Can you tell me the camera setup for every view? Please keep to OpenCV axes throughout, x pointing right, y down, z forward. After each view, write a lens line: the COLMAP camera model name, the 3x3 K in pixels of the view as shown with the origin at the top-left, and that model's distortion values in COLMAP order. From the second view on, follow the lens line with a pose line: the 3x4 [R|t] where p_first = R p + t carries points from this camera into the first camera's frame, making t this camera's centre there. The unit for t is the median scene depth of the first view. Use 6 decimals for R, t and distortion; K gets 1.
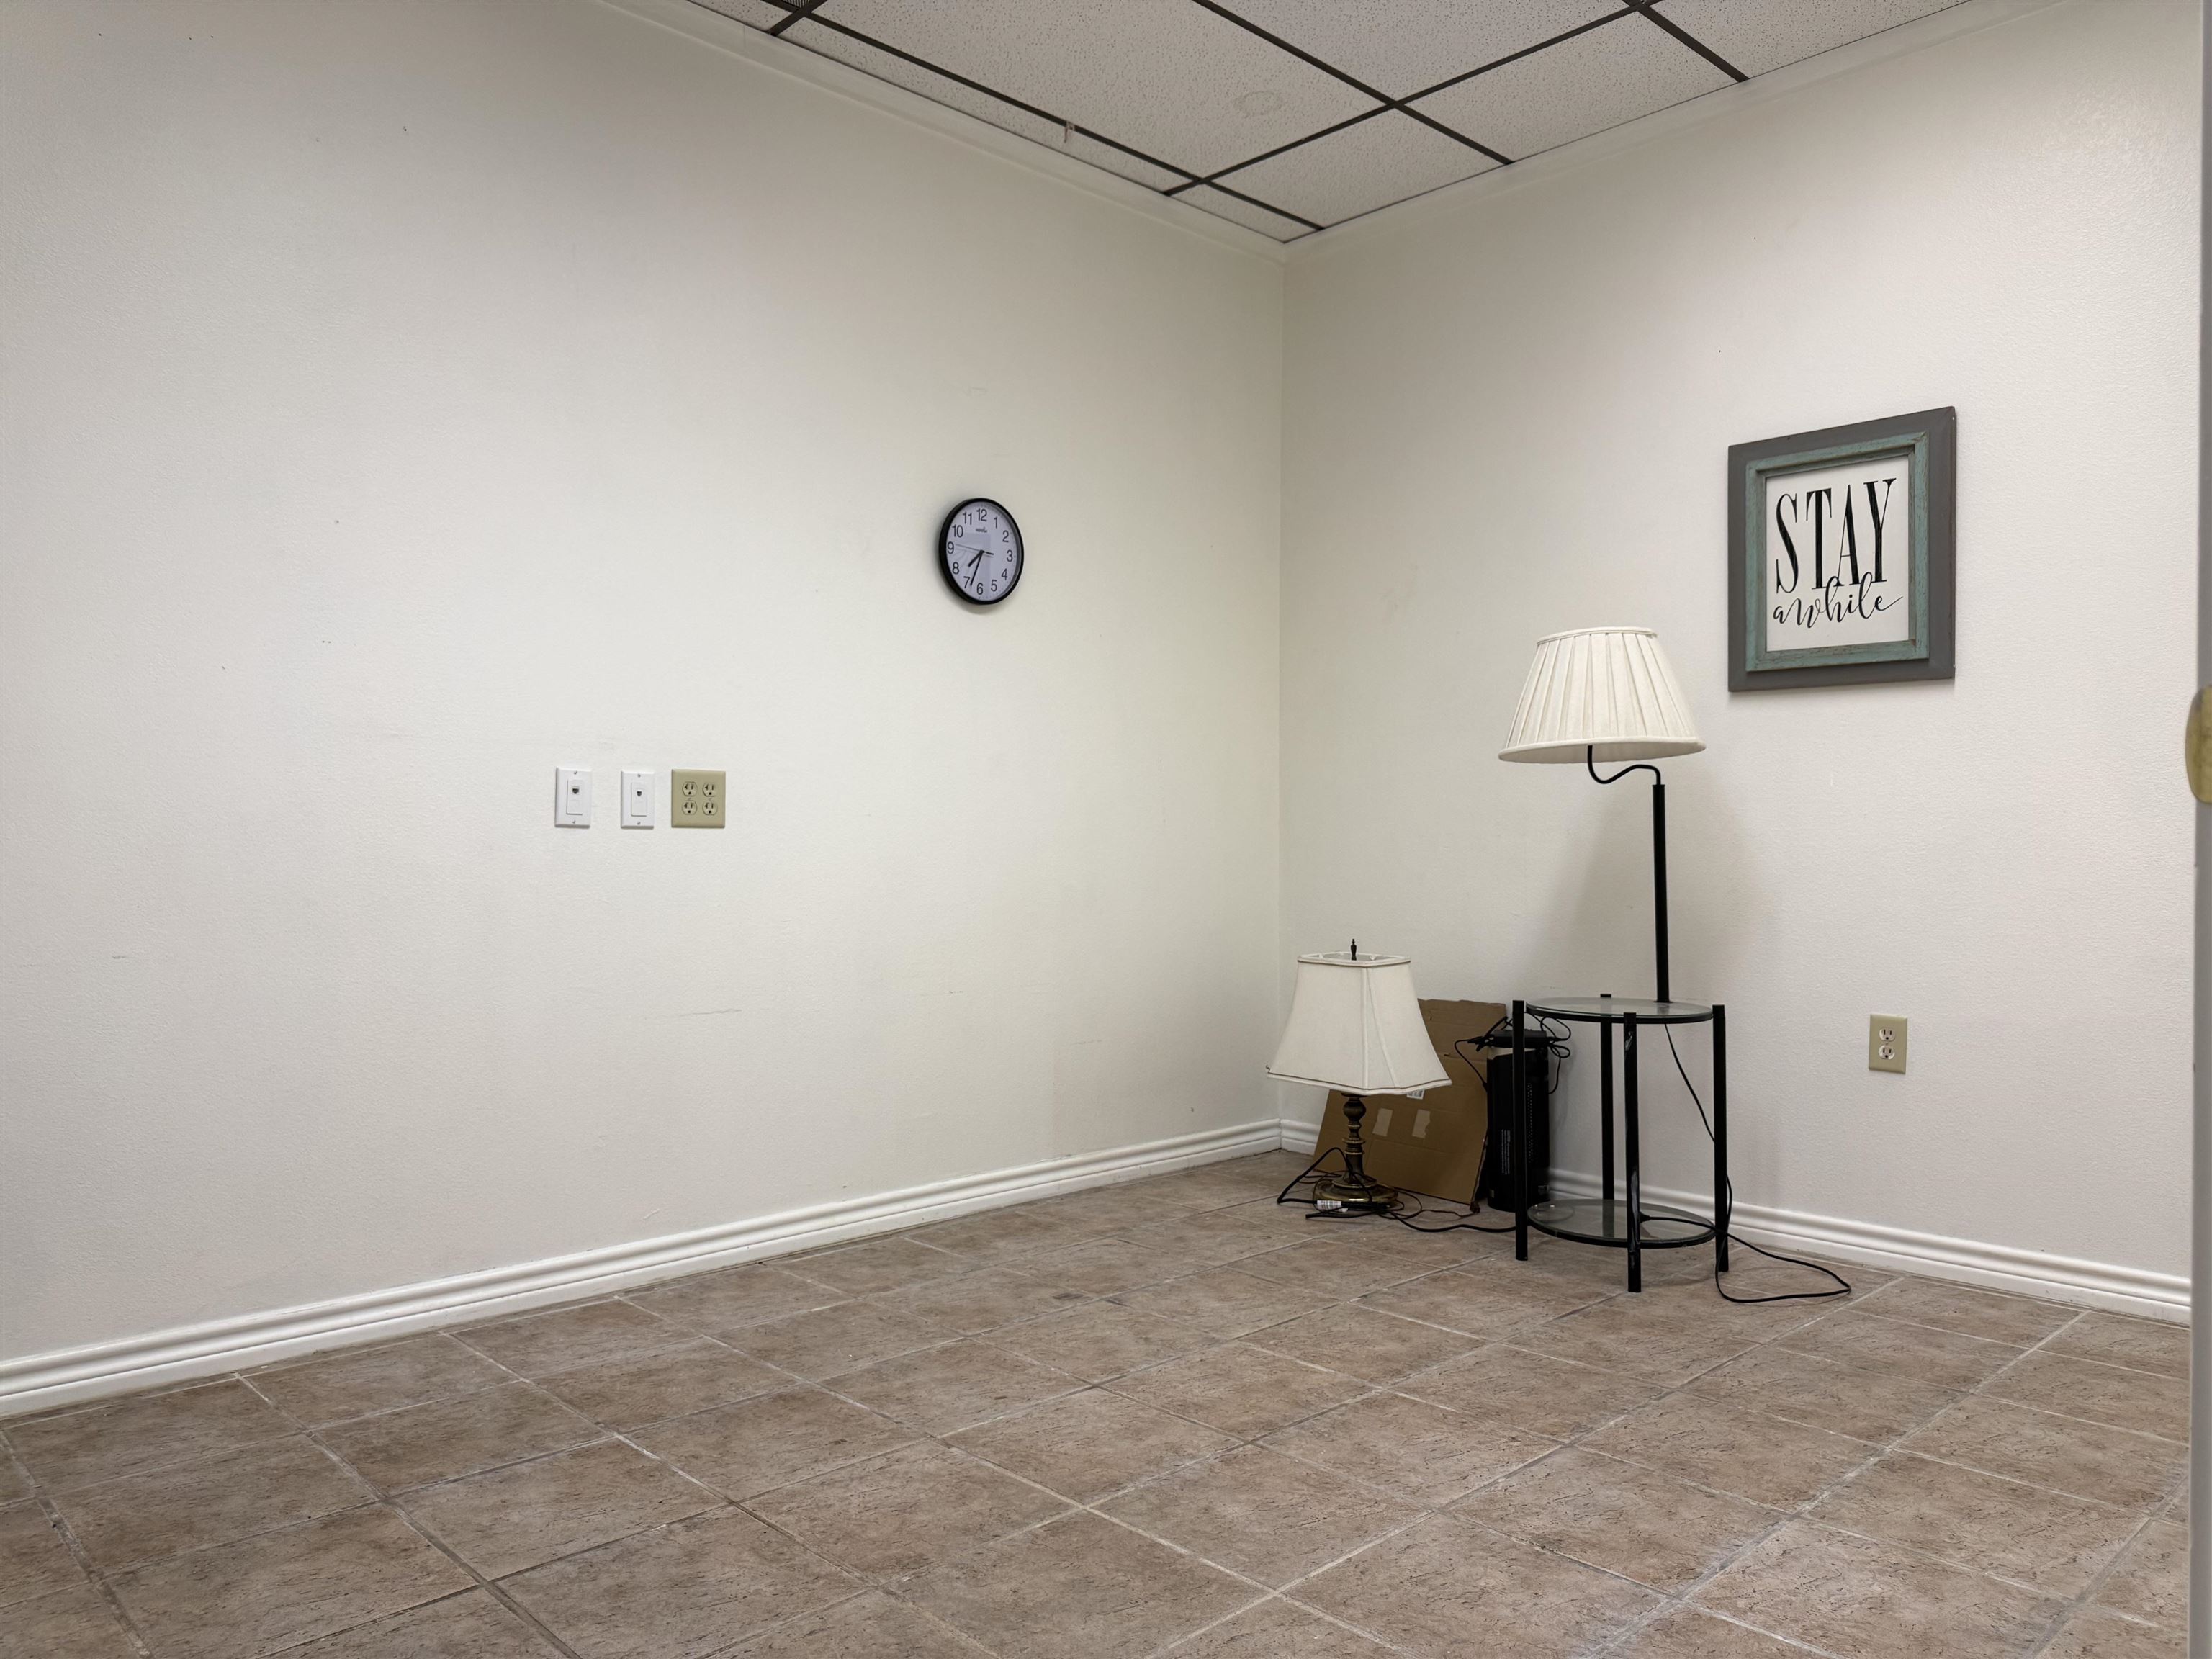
lens RADIAL K [[1578.1, 0, 1111.8], [0, 1578.1, 843.9], [0, 0, 1]] dist [0.007593, -0.009411]
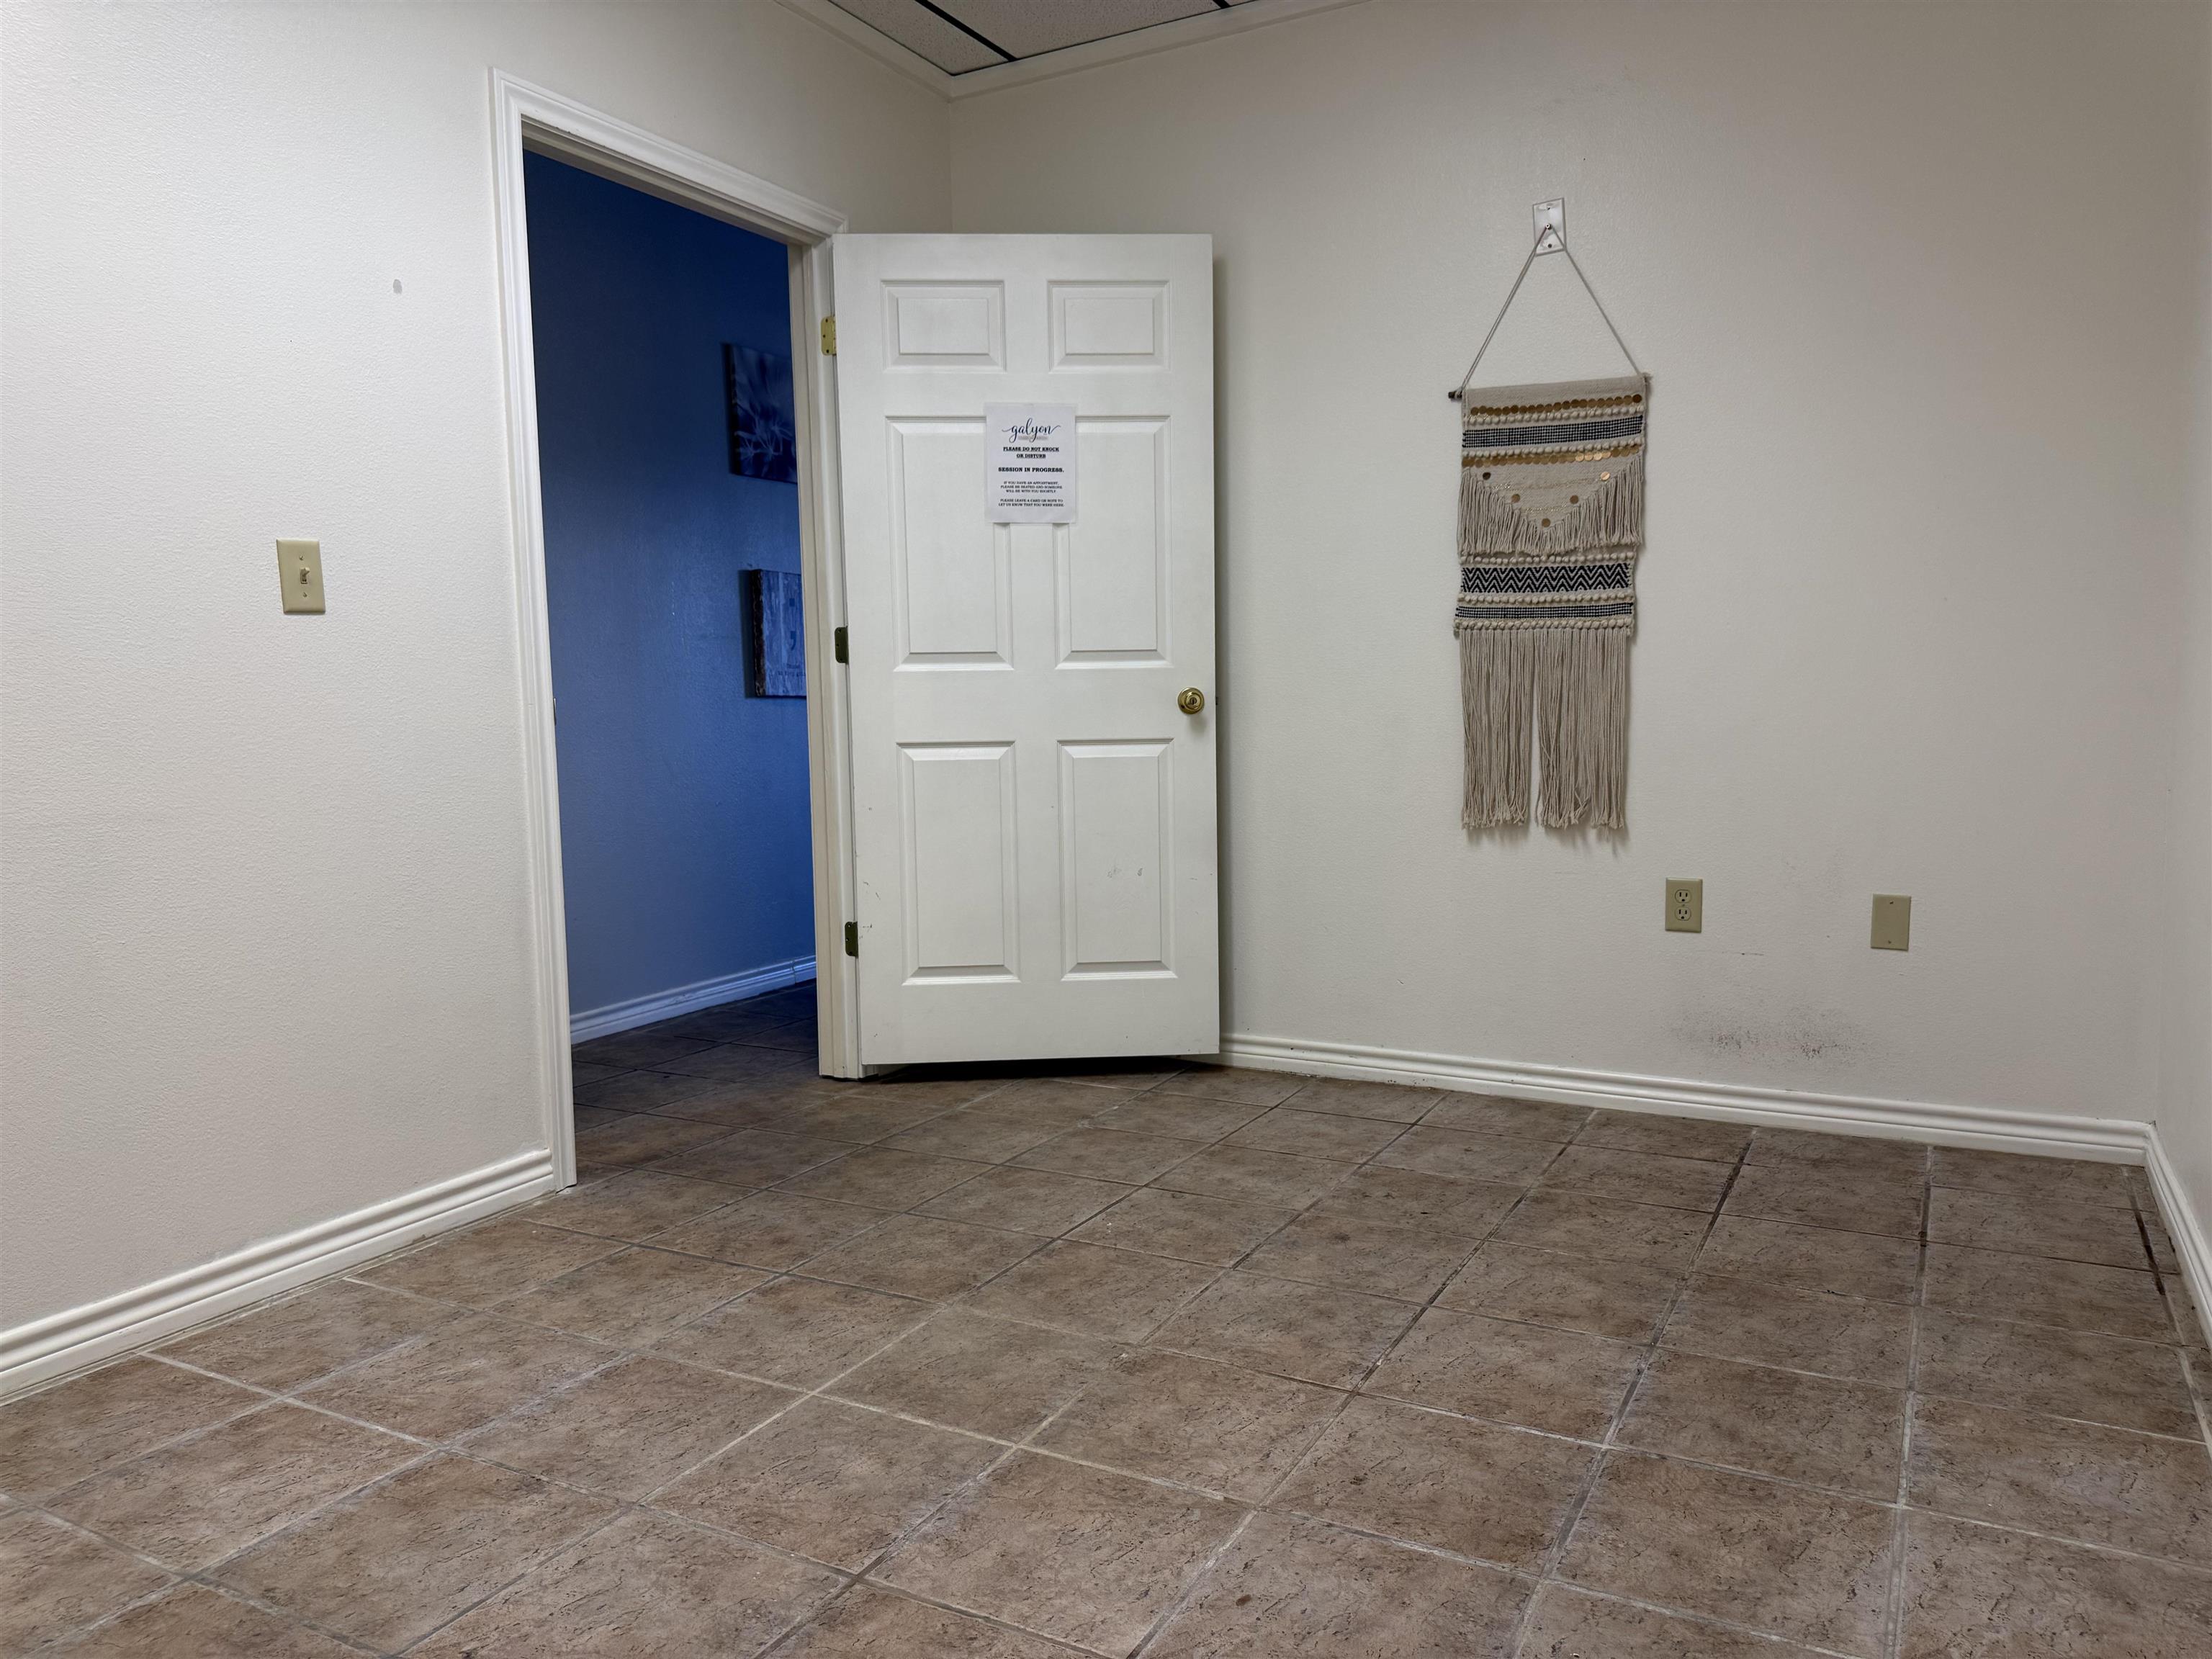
lens RADIAL K [[1572.9, 0, 1107.2], [0, 1572.9, 841.7], [0, 0, 1]] dist [0.021949, -0.025135]
pose [[-0.952925, 0.043651, -0.300048, 0.199853], [0.014105, 0.994893, 0.099942, -0.038700], [0.302878, 0.091006, -0.948674, 1.870096]]
